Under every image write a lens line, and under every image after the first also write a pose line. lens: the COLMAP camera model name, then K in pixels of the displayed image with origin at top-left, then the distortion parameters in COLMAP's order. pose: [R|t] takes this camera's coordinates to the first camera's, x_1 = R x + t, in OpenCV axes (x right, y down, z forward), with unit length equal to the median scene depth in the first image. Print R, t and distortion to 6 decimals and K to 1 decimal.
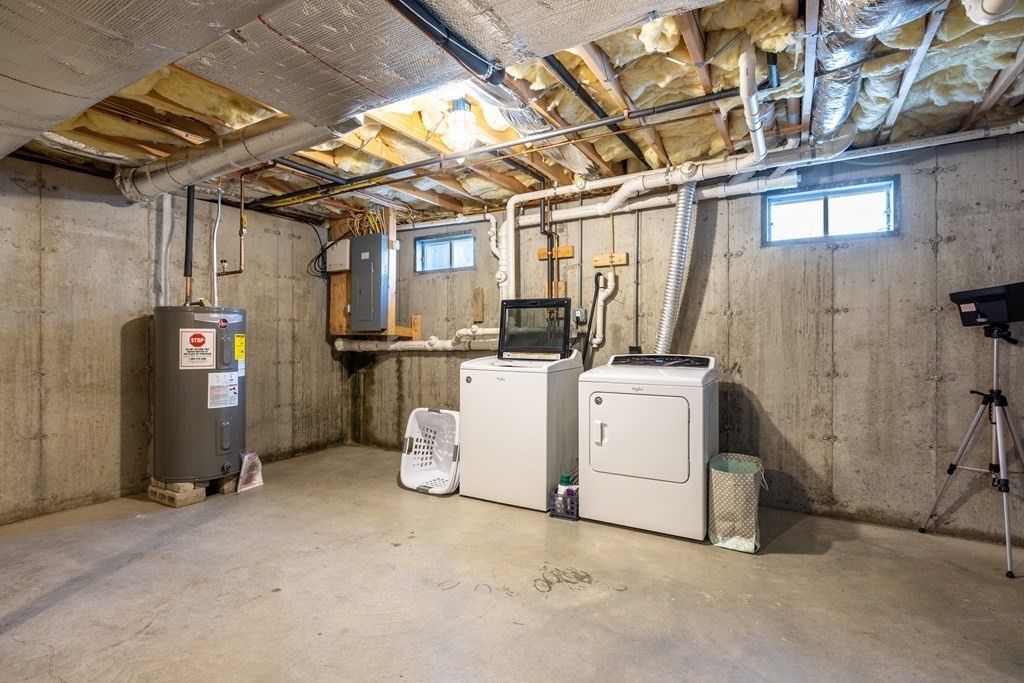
lens RADIAL K [[488.1, 0, 513.2], [0, 488.1, 337.7], [0, 0, 1]] dist [-0.003157, 0.000356]
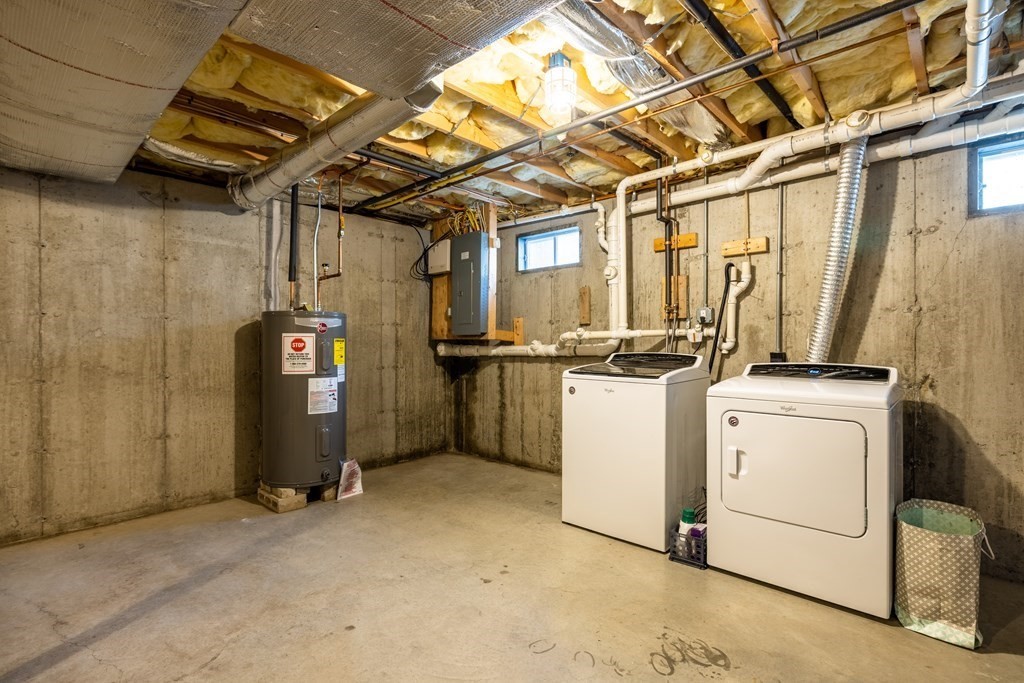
lens RADIAL K [[488.1, 0, 525.2], [0, 488.1, 342.2], [0, 0, 1]] dist [-0.003157, 0.000356]
pose [[0.979440, -0.001057, -0.201733, 0.003259], [0.001125, 0.999999, 0.000226, -0.000099], [0.201733, -0.000448, 0.979441, 0.142071]]
